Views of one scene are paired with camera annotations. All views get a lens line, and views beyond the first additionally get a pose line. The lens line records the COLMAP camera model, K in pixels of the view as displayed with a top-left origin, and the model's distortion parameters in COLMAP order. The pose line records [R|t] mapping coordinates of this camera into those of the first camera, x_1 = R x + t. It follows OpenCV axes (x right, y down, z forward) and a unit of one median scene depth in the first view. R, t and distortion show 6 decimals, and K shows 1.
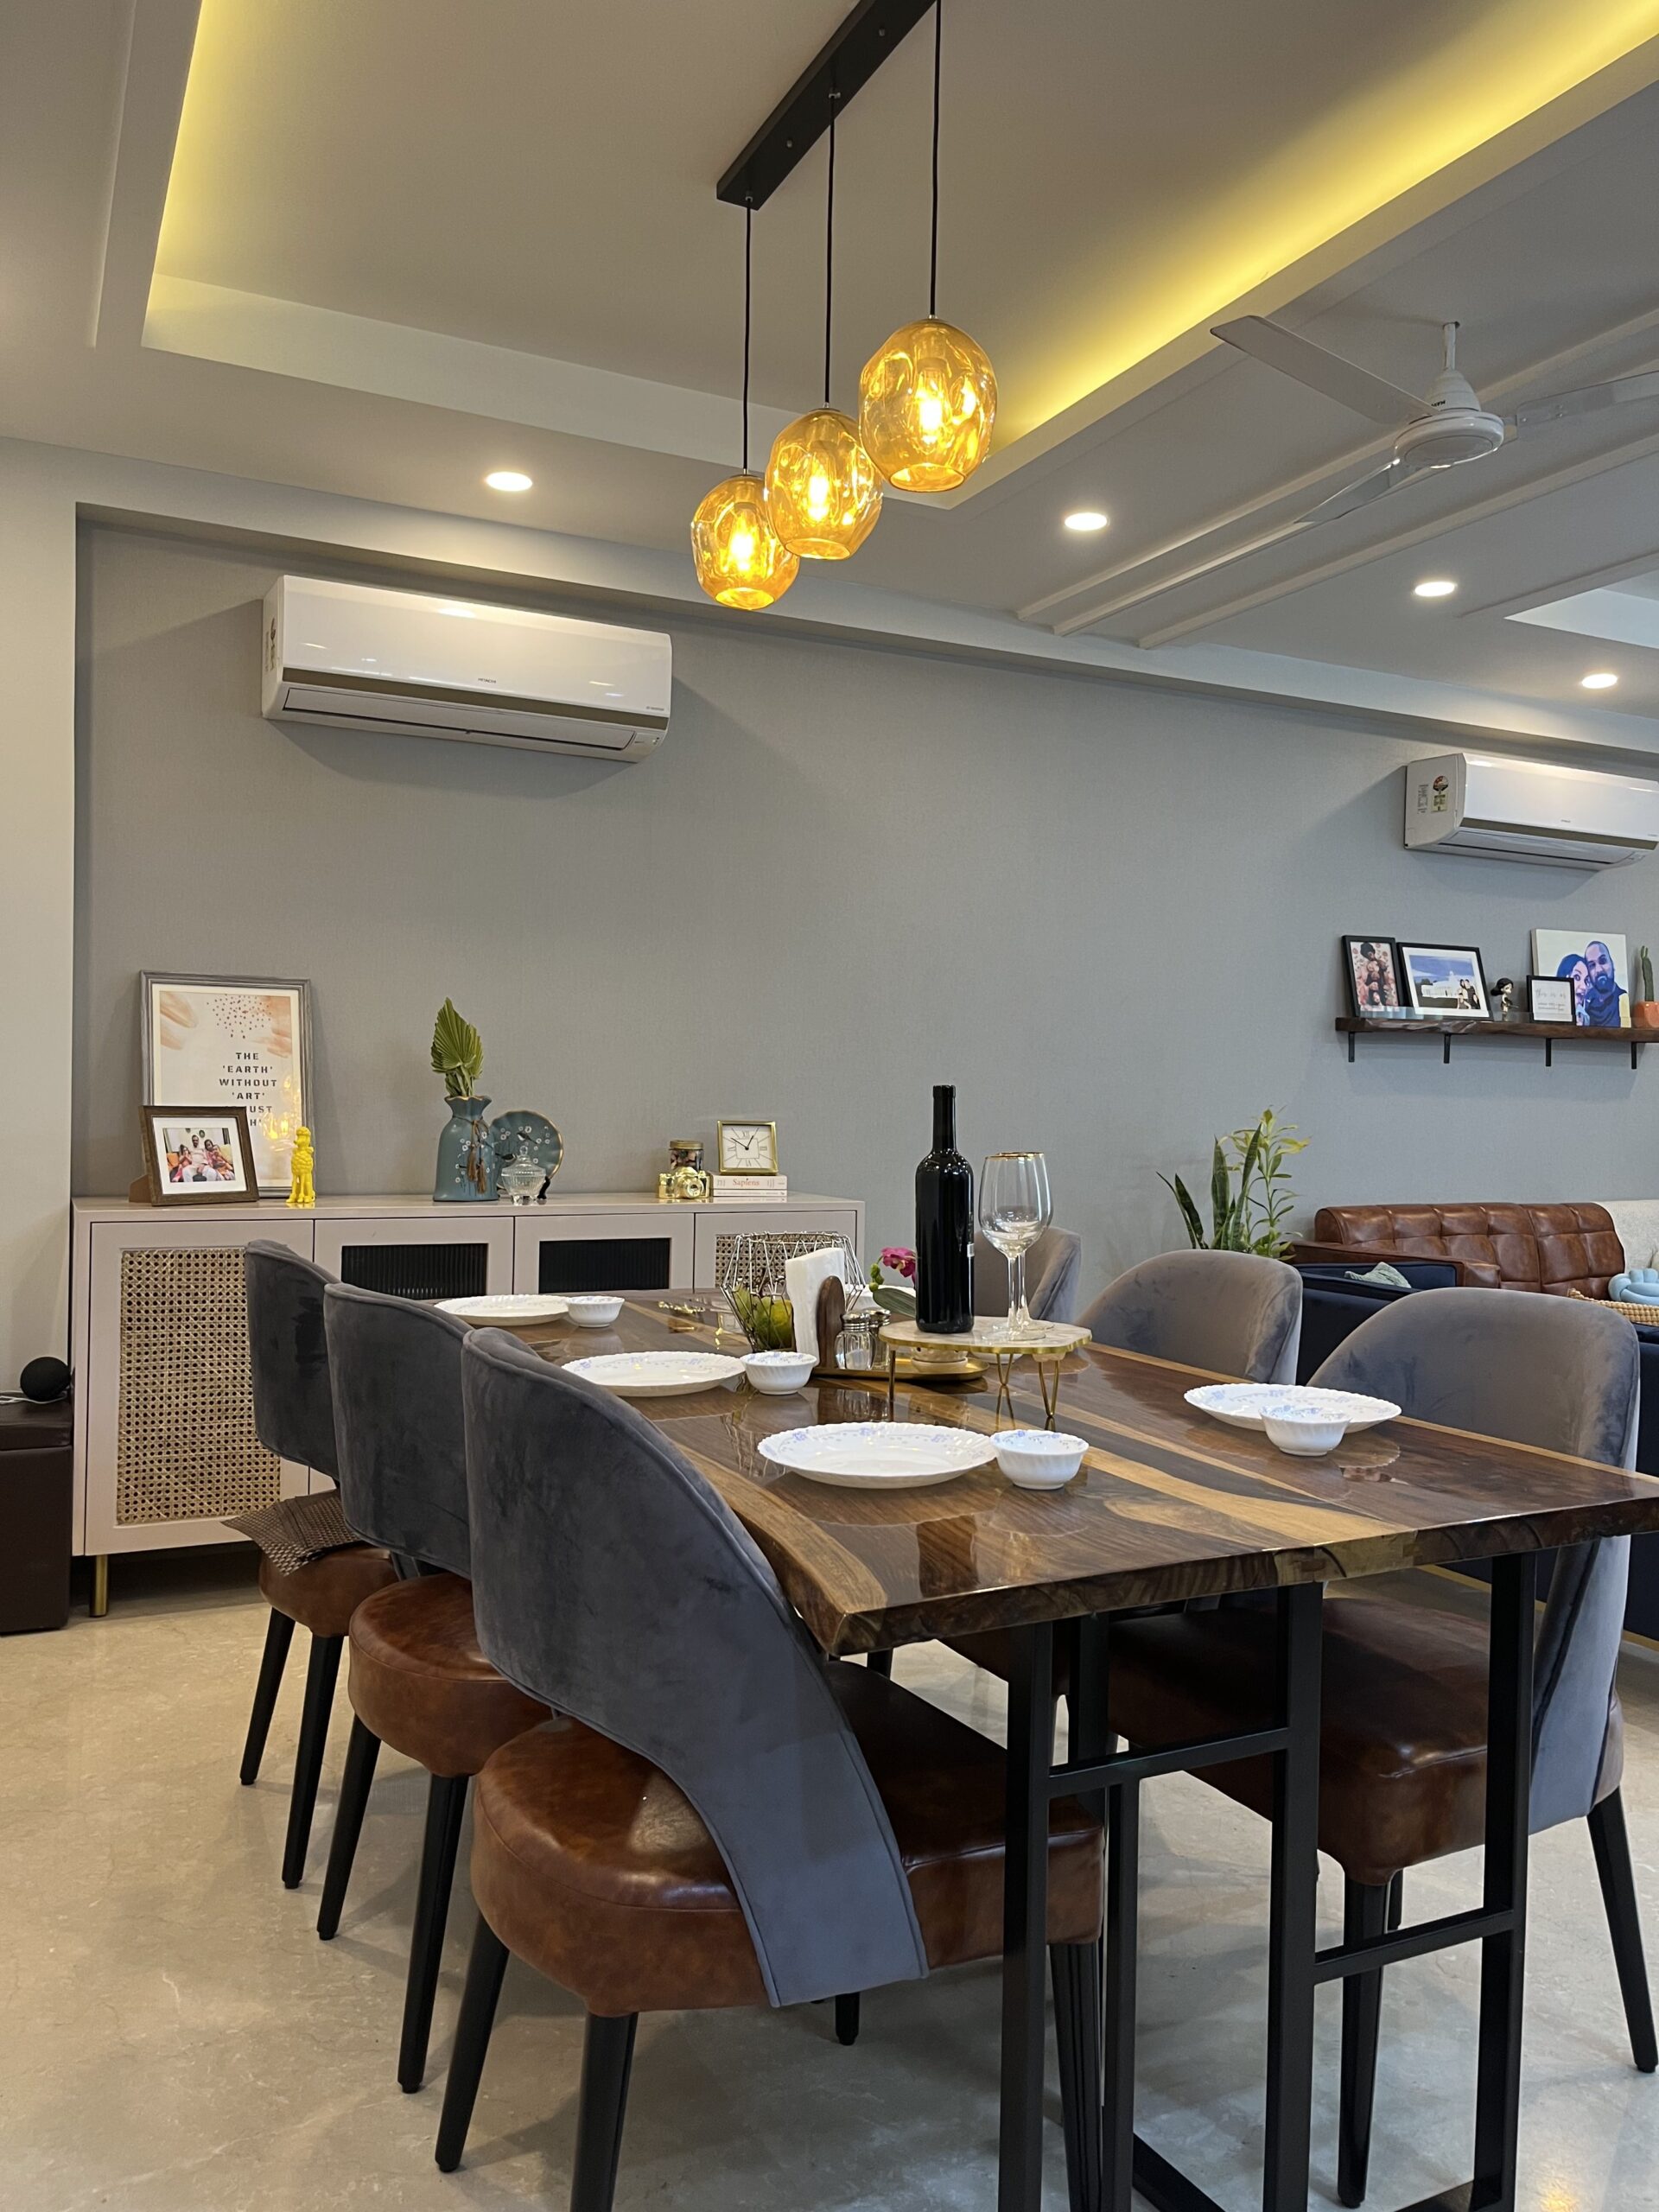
lens RADIAL K [[1681.4, 0, 825.6], [0, 1681.4, 1121.0], [0, 0, 1]] dist [0.013244, 0.004271]
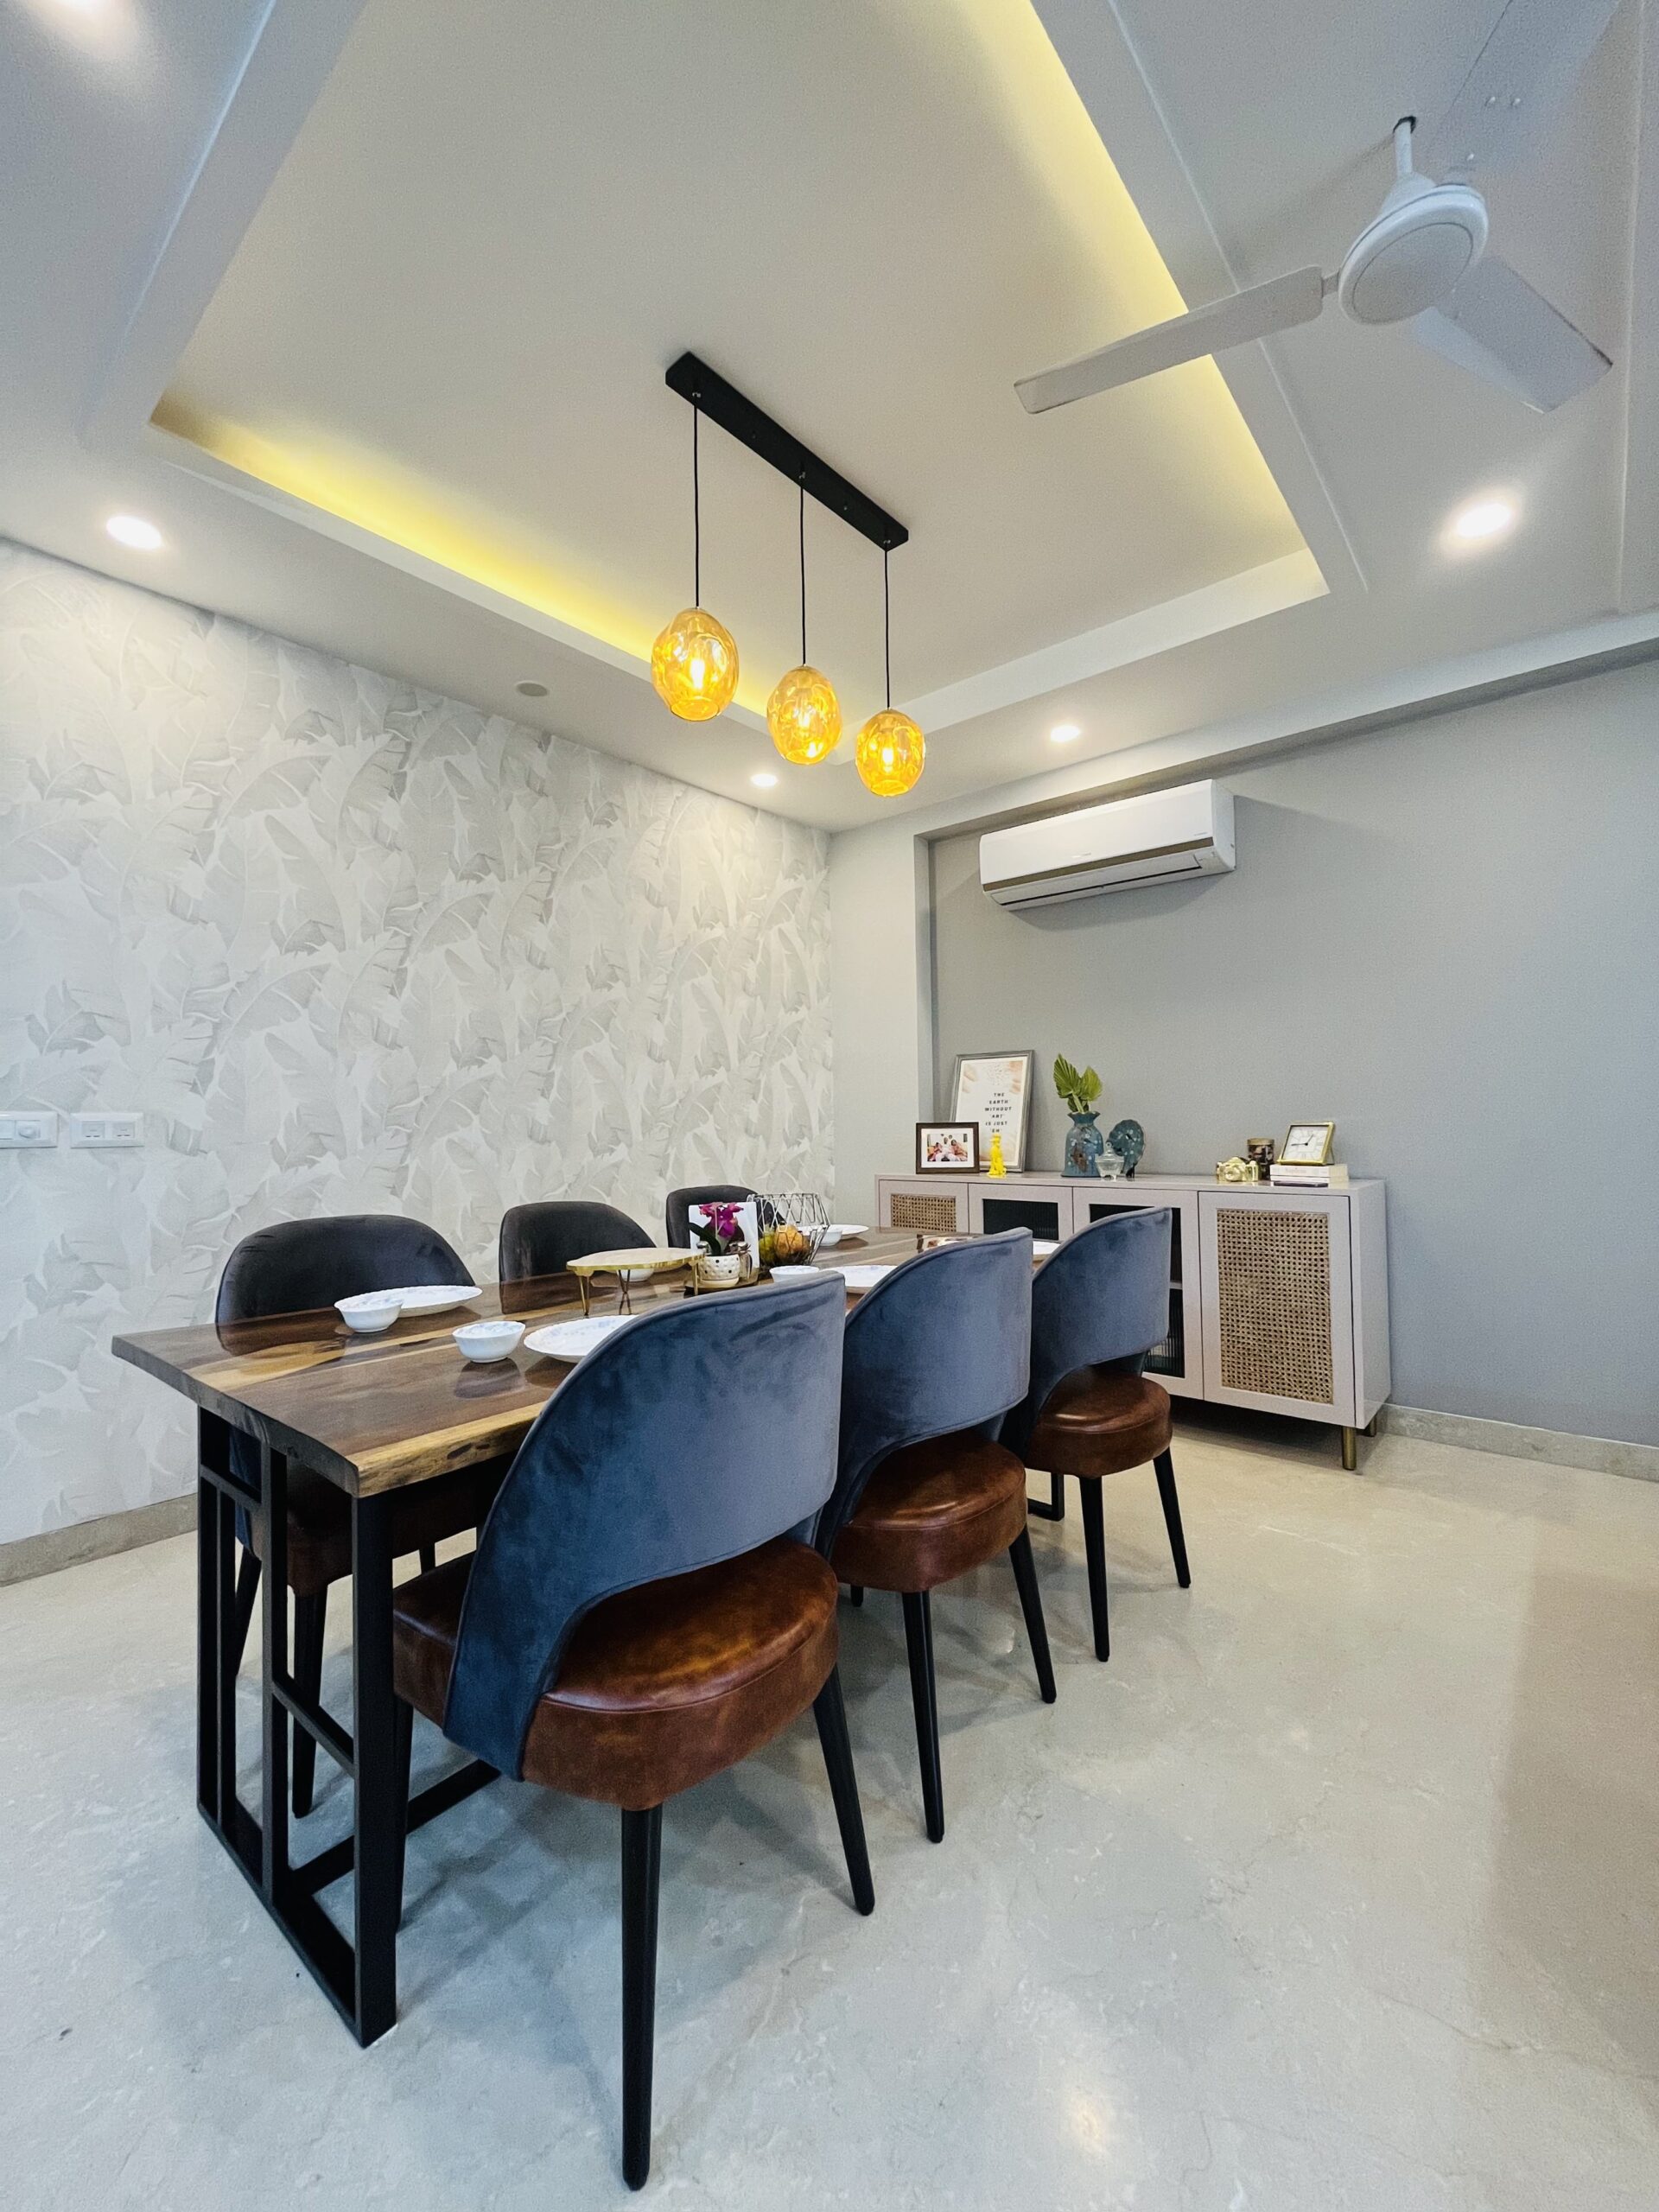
lens RADIAL K [[902.1, 0, 829.5], [0, 902.1, 1106.0], [0, 0, 1]] dist [-0.000705, -0.000145]
pose [[0.391915, -0.044908, -0.918905, 0.513507], [0.007218, 0.998927, -0.045741, 0.018237], [0.919973, 0.011293, 0.391819, 0.460852]]
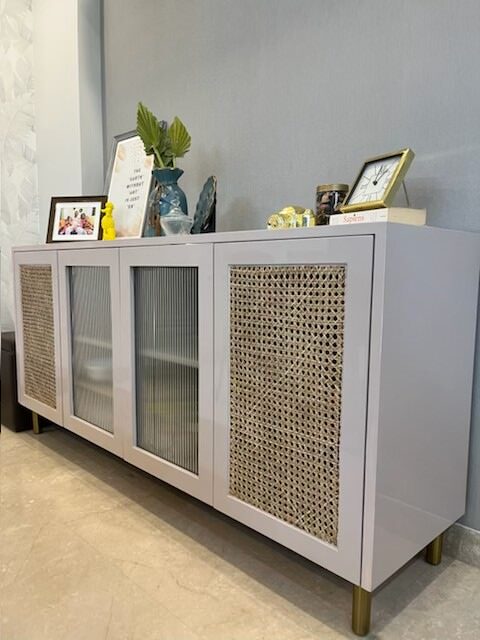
lens RADIAL K [[486.5, 0, 238.9], [0, 486.5, 324.3], [0, 0, 1]] dist [0.013244, 0.004271]
pose [[0.306603, 0.091890, -0.947392, 0.224670], [-0.015471, 0.995679, 0.091567, 0.082336], [0.951712, -0.013418, 0.306699, 0.981105]]
